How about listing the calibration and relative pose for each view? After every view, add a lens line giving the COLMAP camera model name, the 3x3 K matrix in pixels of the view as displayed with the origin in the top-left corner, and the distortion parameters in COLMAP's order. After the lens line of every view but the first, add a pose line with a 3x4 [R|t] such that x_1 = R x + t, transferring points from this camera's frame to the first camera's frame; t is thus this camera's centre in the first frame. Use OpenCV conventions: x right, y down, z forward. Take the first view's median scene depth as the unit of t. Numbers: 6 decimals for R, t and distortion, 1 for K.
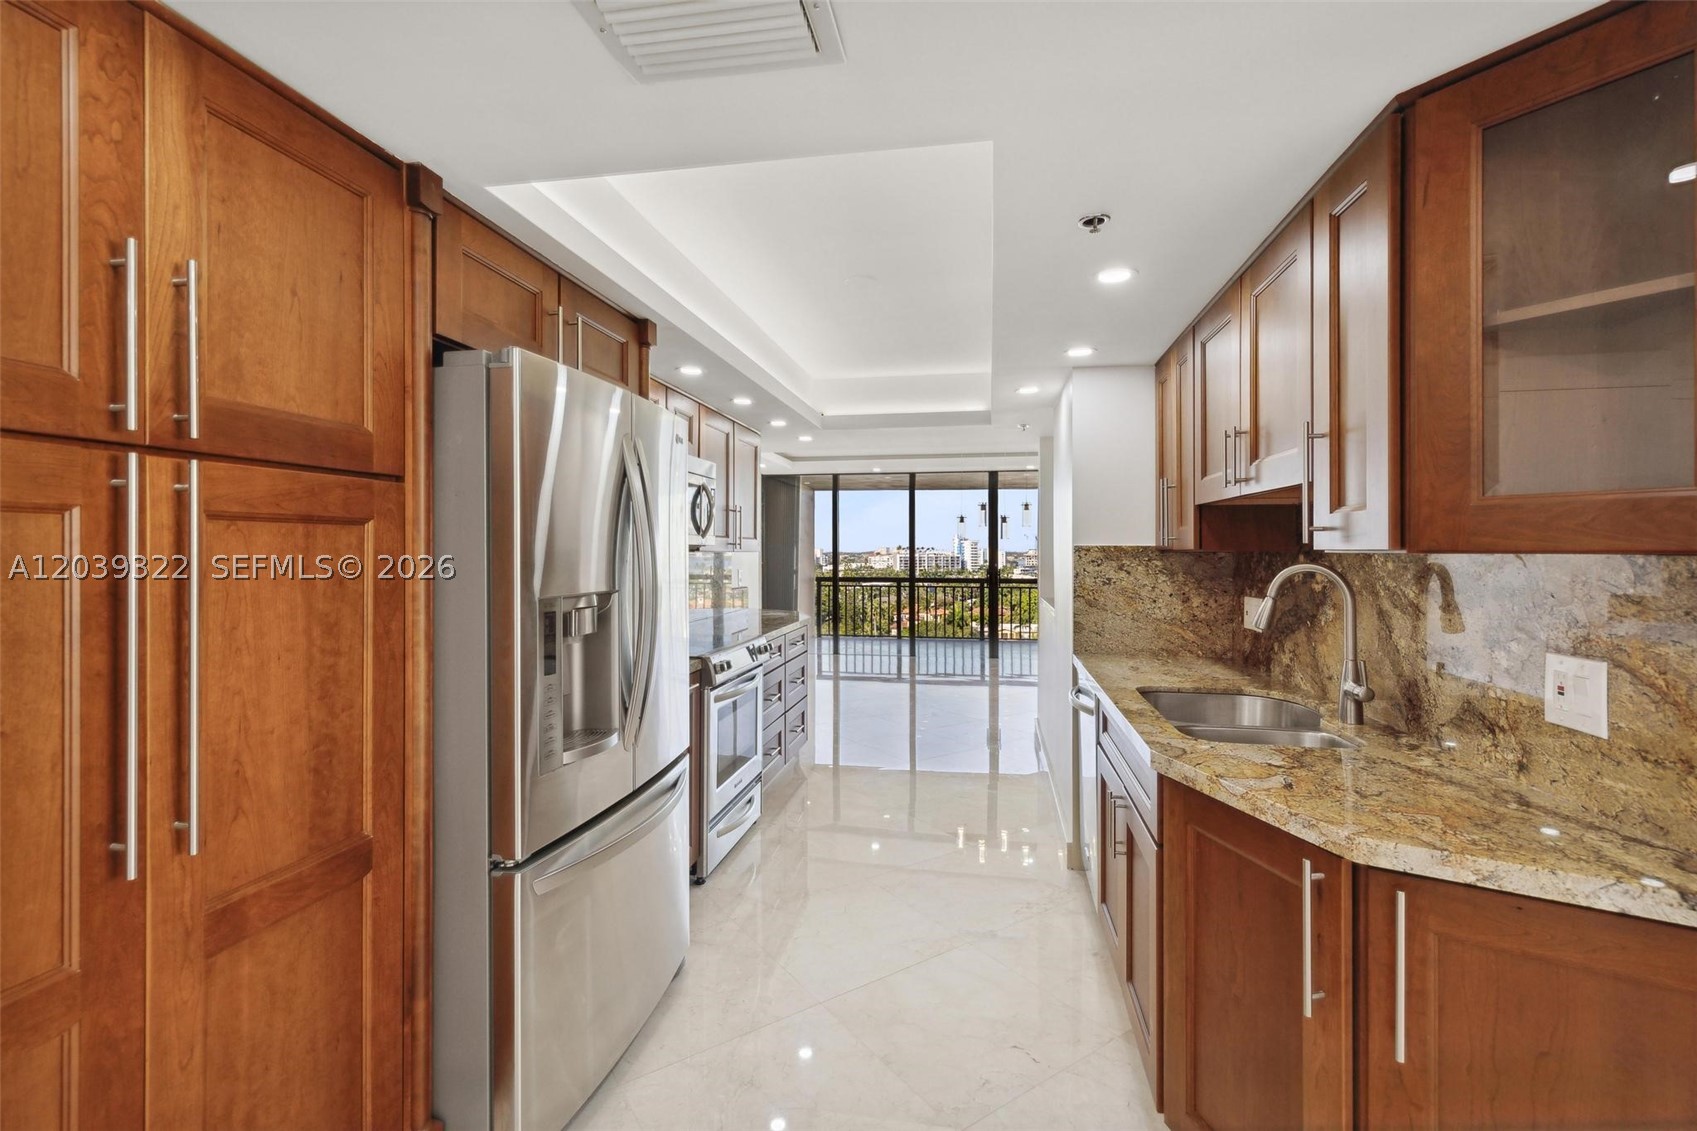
lens RADIAL K [[744.9, 0, 850.0], [0, 744.9, 548.8], [0, 0, 1]] dist [-0.001995, 0.000110]
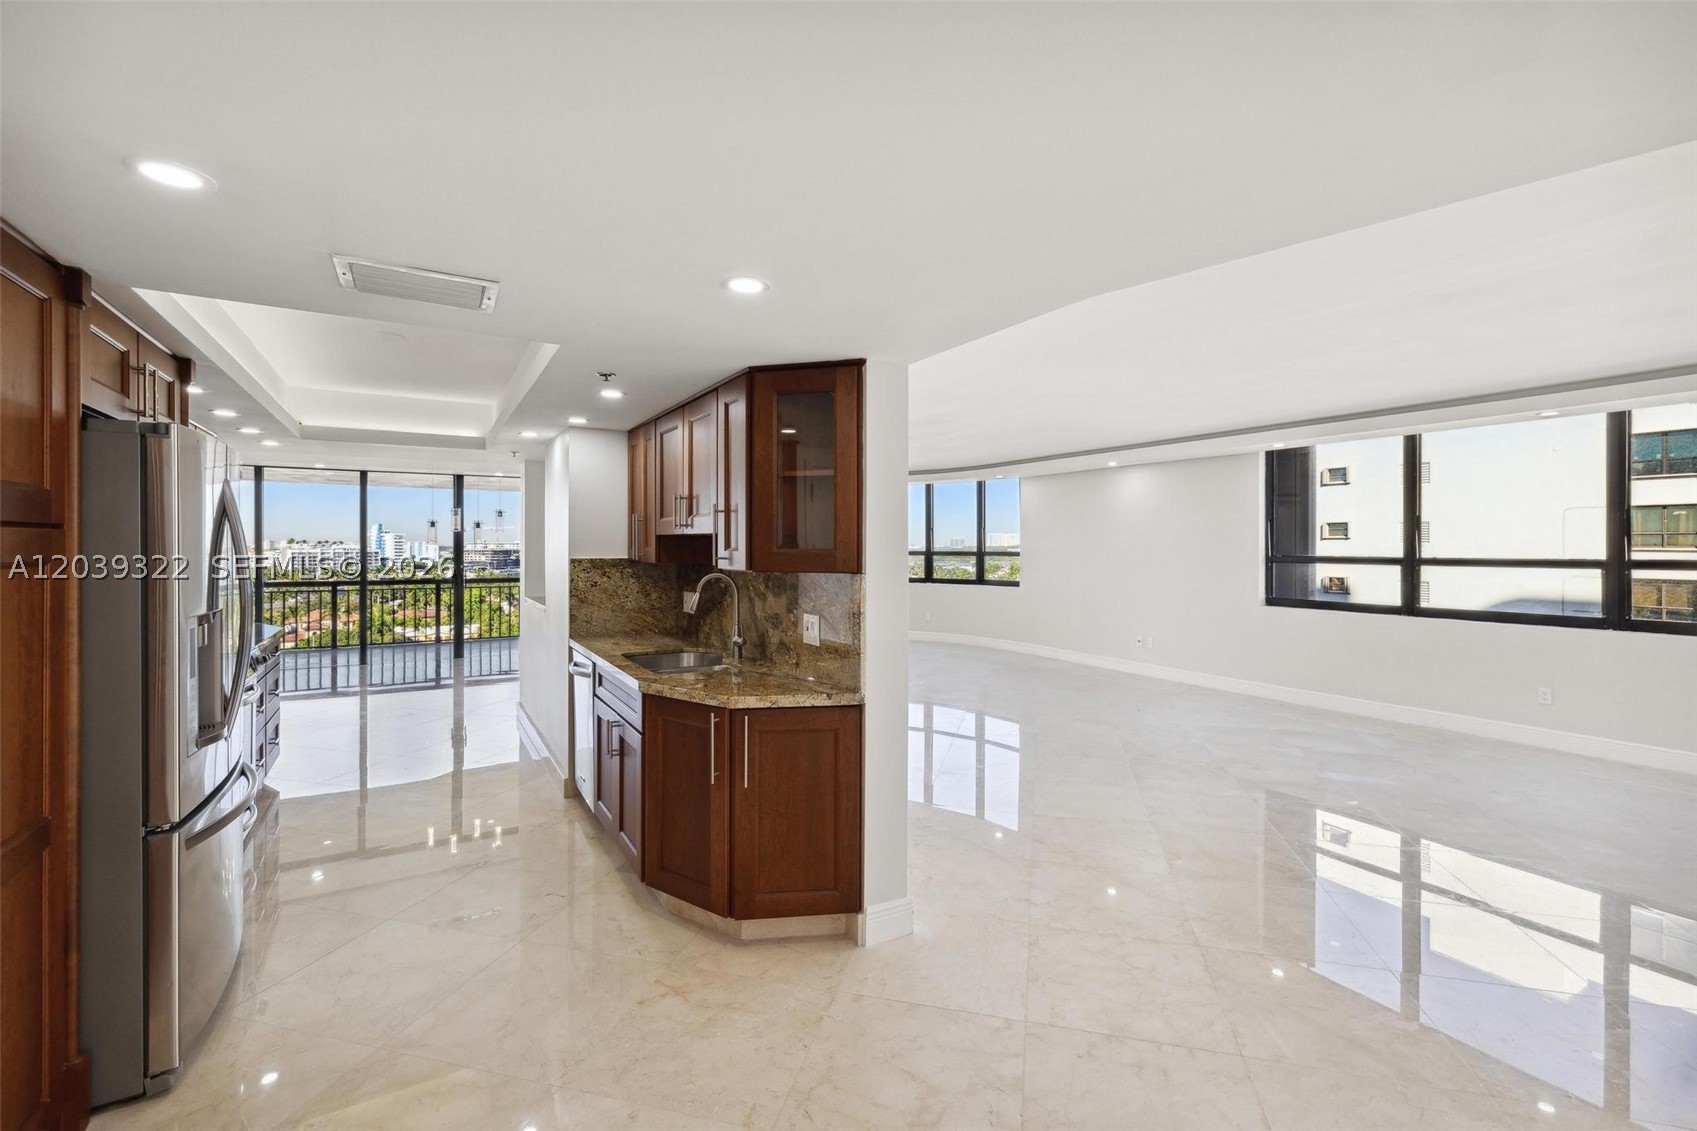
lens RADIAL K [[744.9, 0, 850.0], [0, 744.9, 548.8], [0, 0, 1]] dist [-0.001995, 0.000110]
pose [[0.756731, -0.001541, 0.653725, -0.261564], [-0.003537, 0.999973, 0.006451, -0.042493], [-0.653717, -0.007193, 0.756705, -0.470618]]
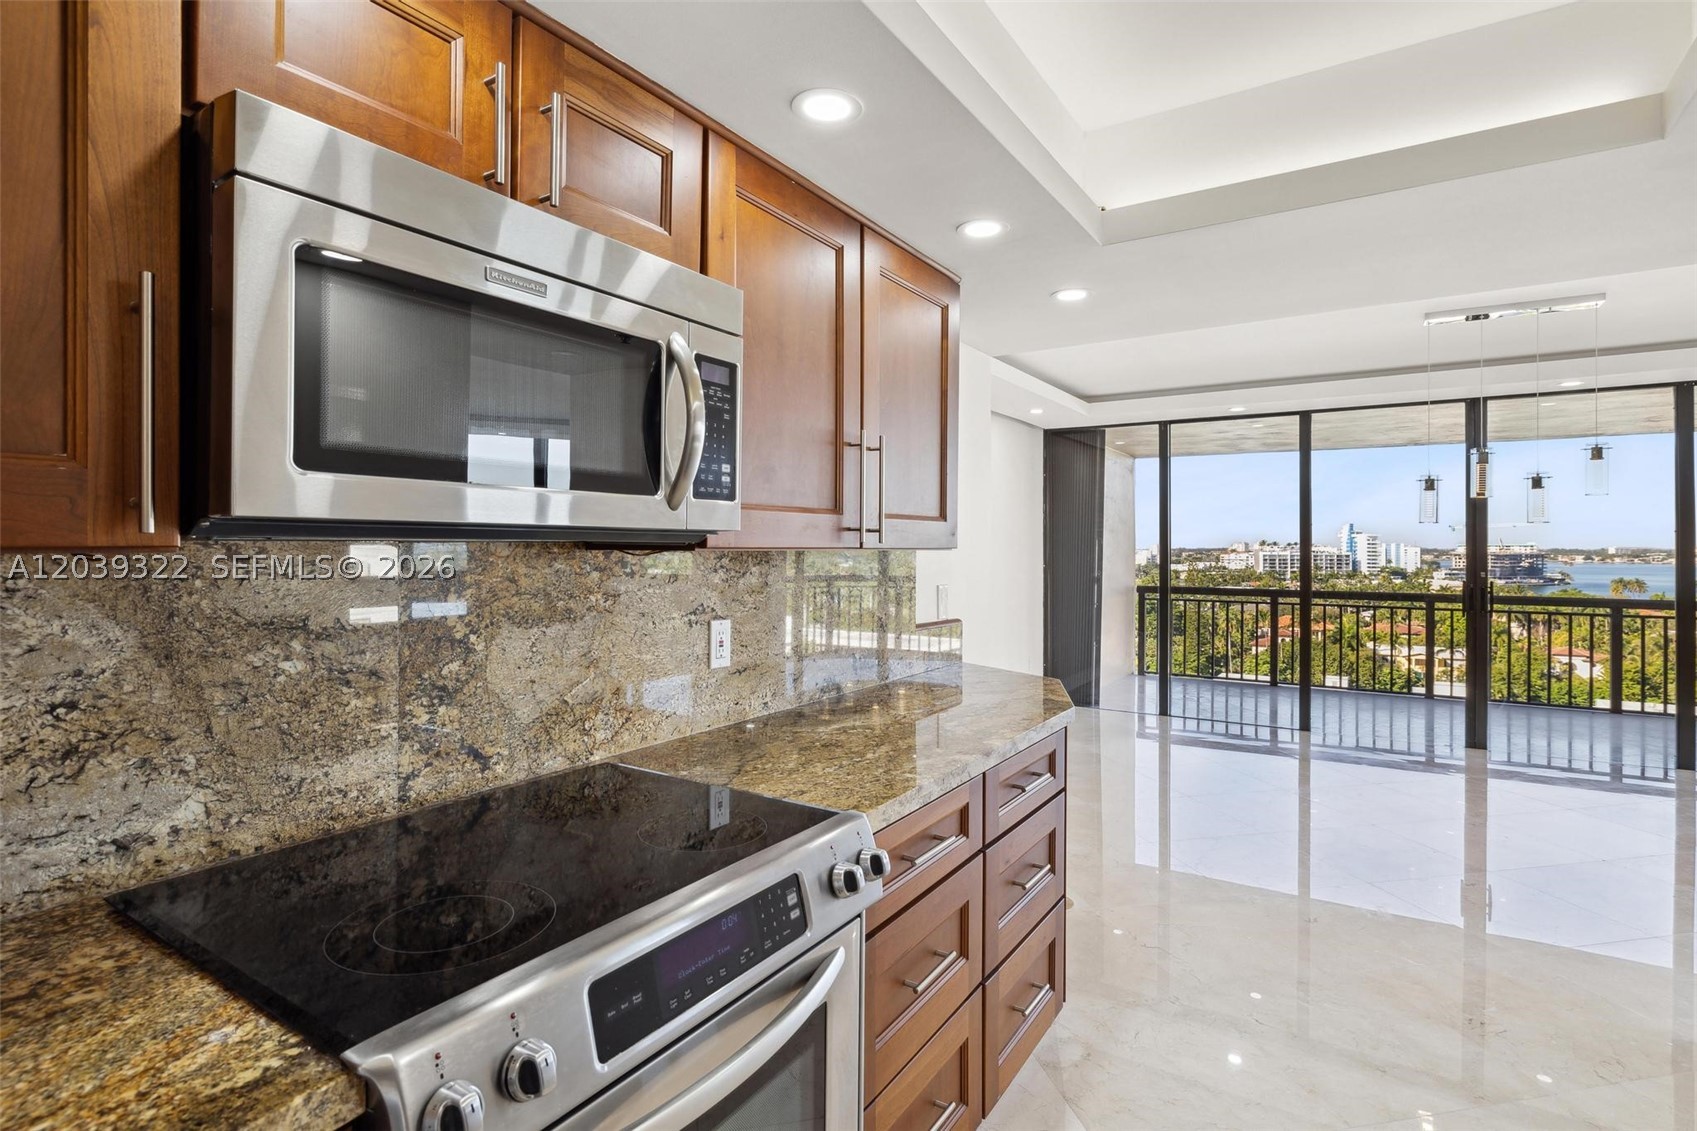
lens RADIAL K [[829.2, 0, 851.2], [0, 829.2, 548.1], [0, 0, 1]] dist [0.001708, 0.000818]
pose [[0.923416, 0.004235, -0.383777, 0.017614], [-0.002421, 0.999984, 0.005209, 0.000971], [0.383793, -0.003881, 0.923411, 1.033744]]
